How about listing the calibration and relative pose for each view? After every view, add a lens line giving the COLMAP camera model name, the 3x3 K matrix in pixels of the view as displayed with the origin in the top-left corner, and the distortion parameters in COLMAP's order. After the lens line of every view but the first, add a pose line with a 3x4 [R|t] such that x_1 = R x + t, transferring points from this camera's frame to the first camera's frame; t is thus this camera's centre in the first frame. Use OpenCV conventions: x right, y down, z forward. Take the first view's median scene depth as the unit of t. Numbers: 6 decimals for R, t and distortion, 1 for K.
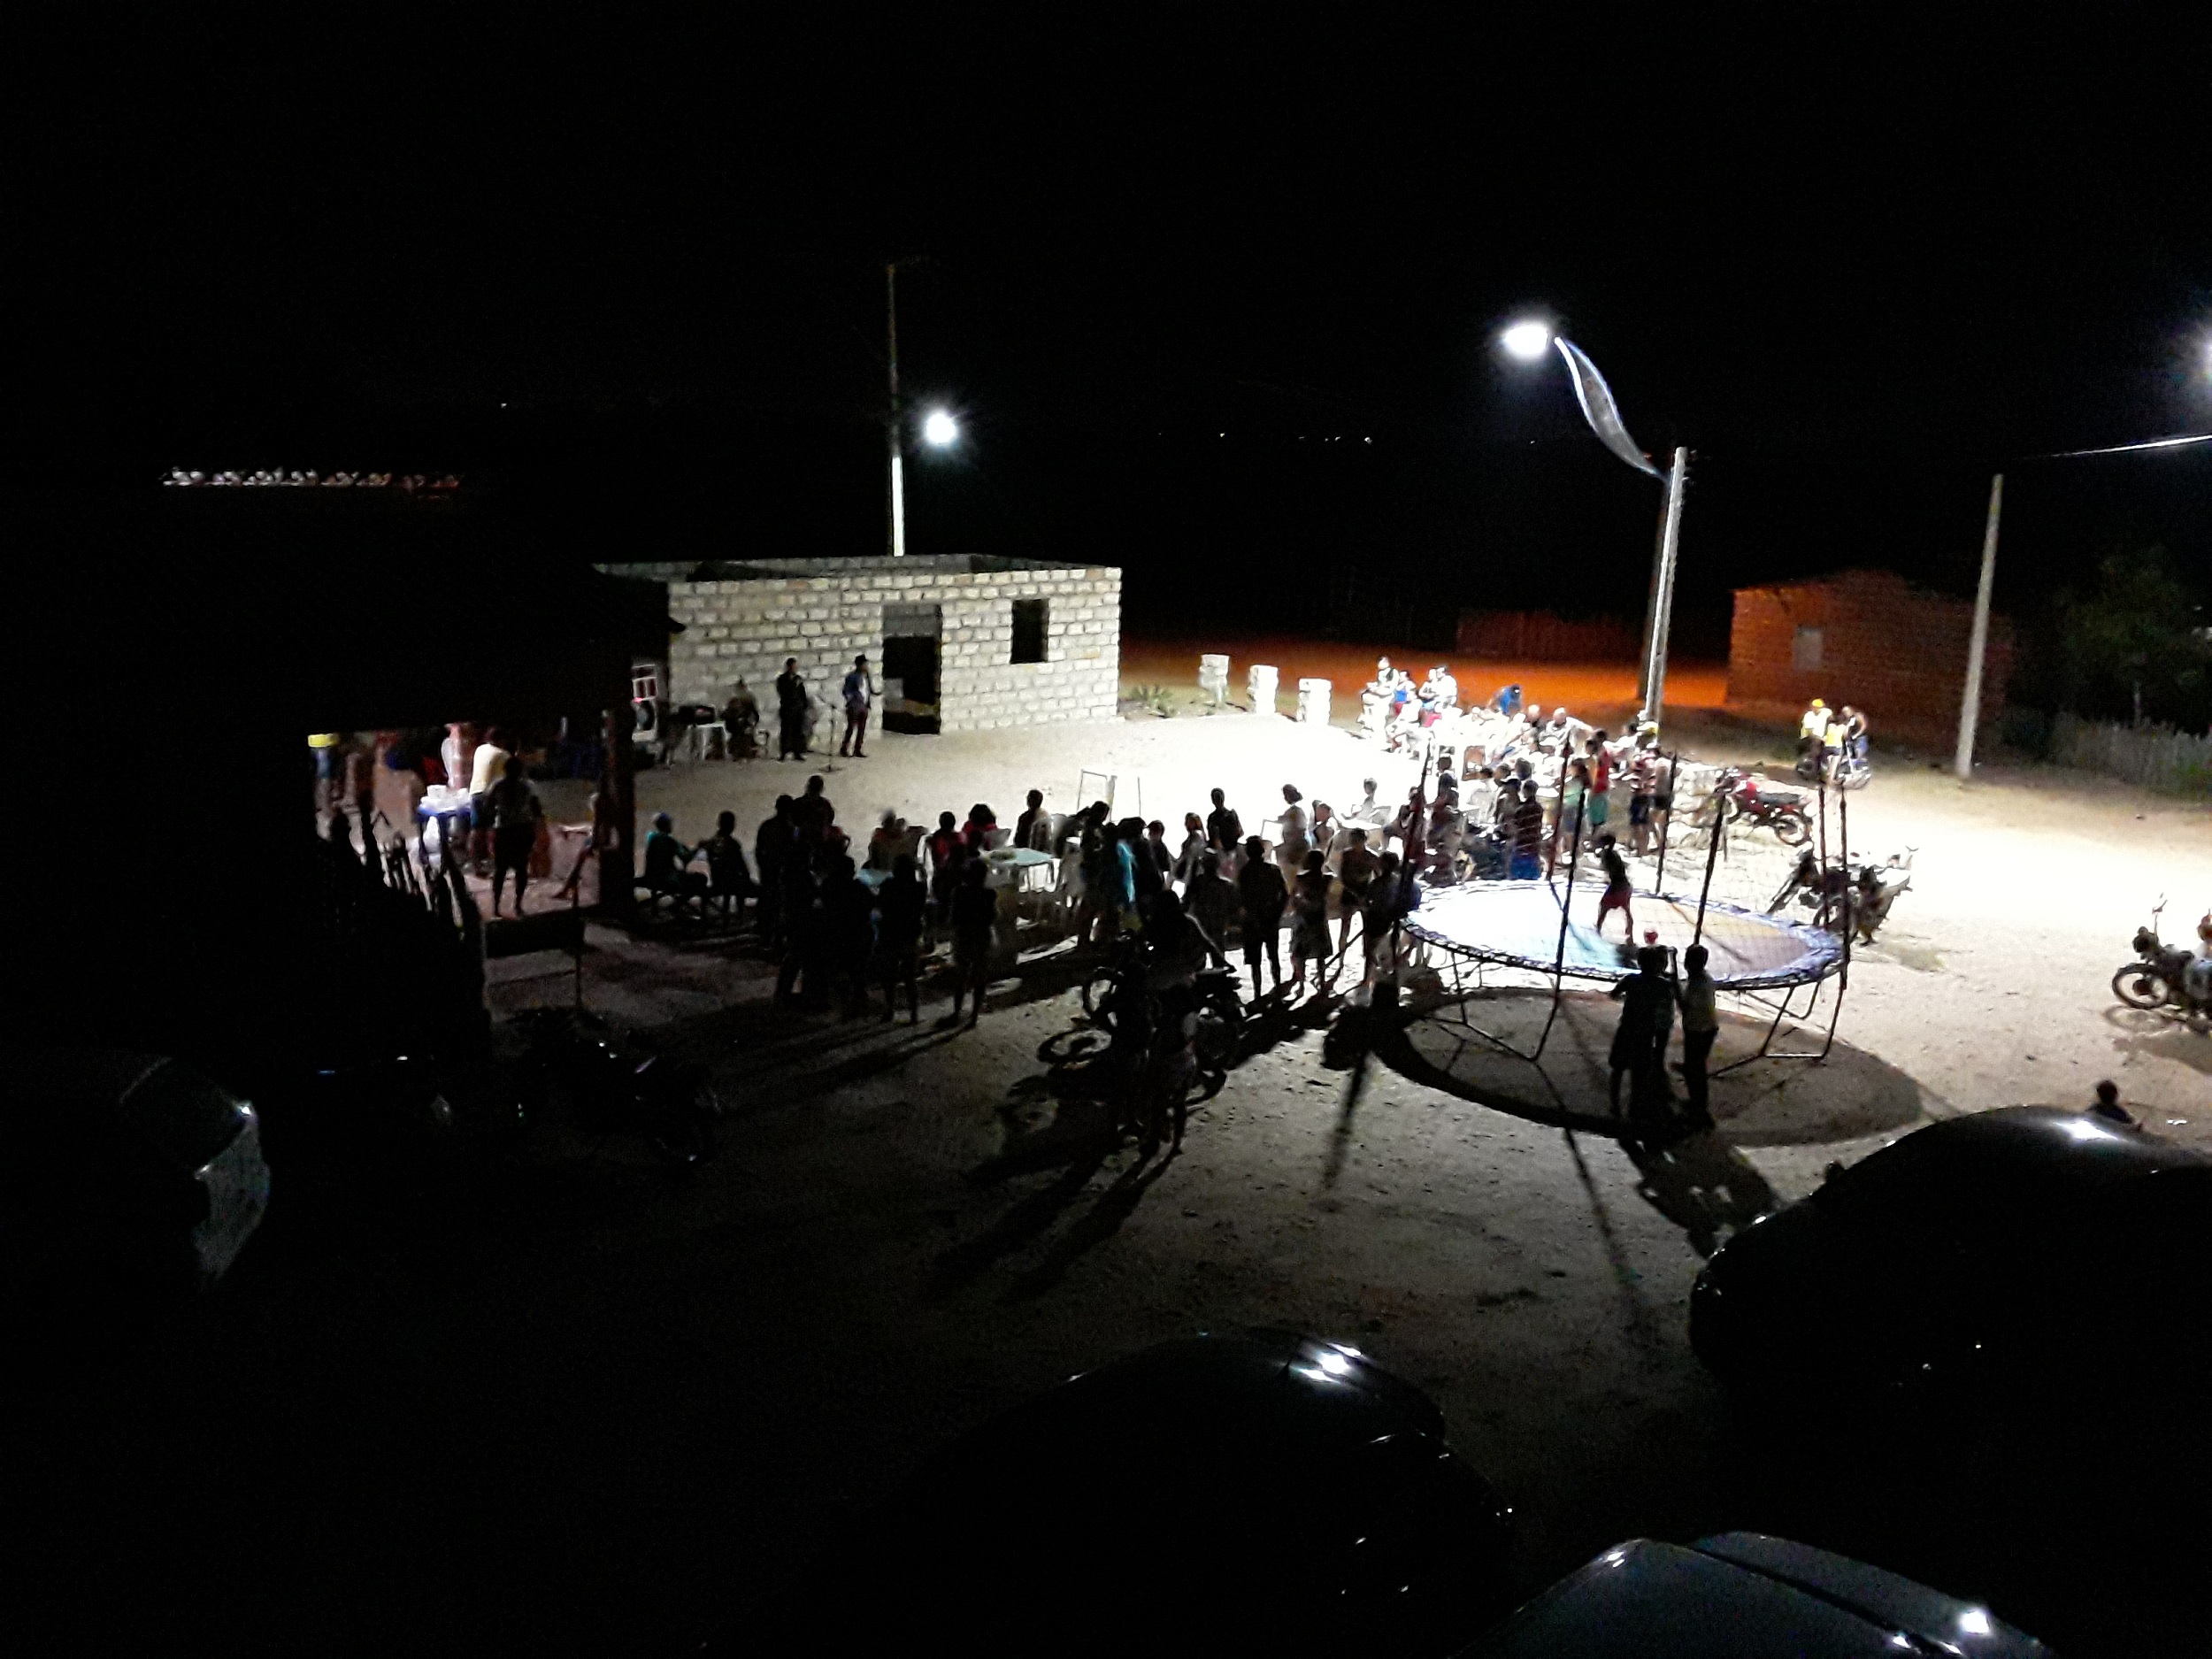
lens RADIAL K [[2038.6, 0, 1119.9], [0, 2038.6, 823.5], [0, 0, 1]] dist [0.042813, 0.000000]
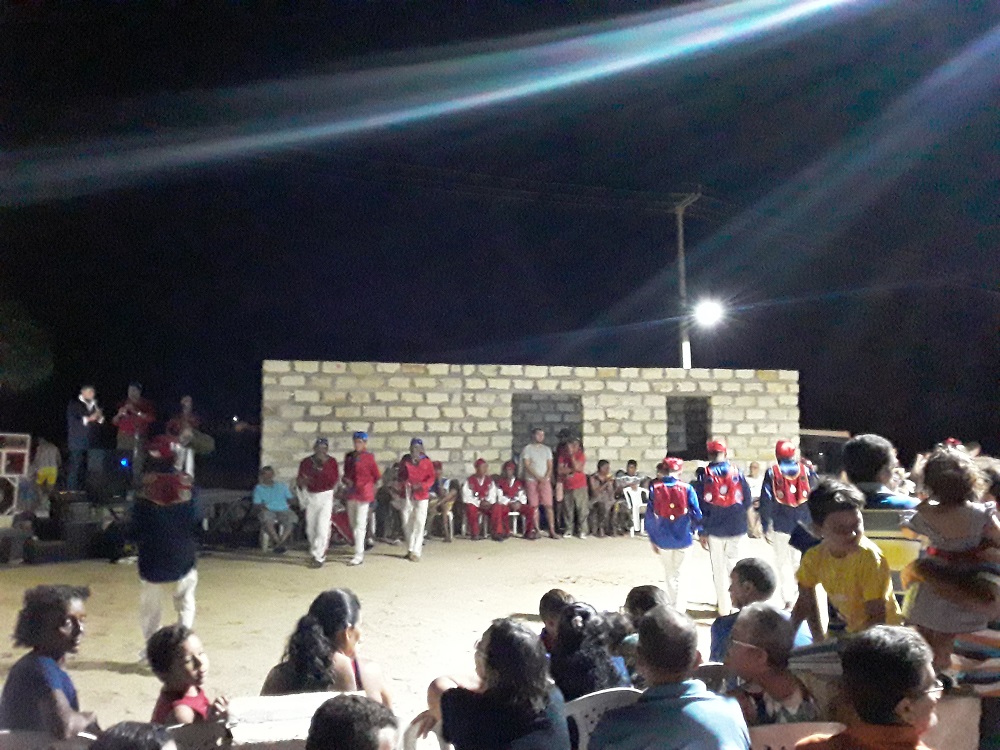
lens RADIAL K [[921.6, 0, 516.0], [0, 921.6, 378.0], [0, 0, 1]] dist [0.042813, 0.000000]
pose [[0.879761, -0.073932, -0.469632, 0.101876], [-0.058143, 0.963687, -0.260628, 0.005560], [0.471847, 0.256596, 0.843516, 0.608105]]
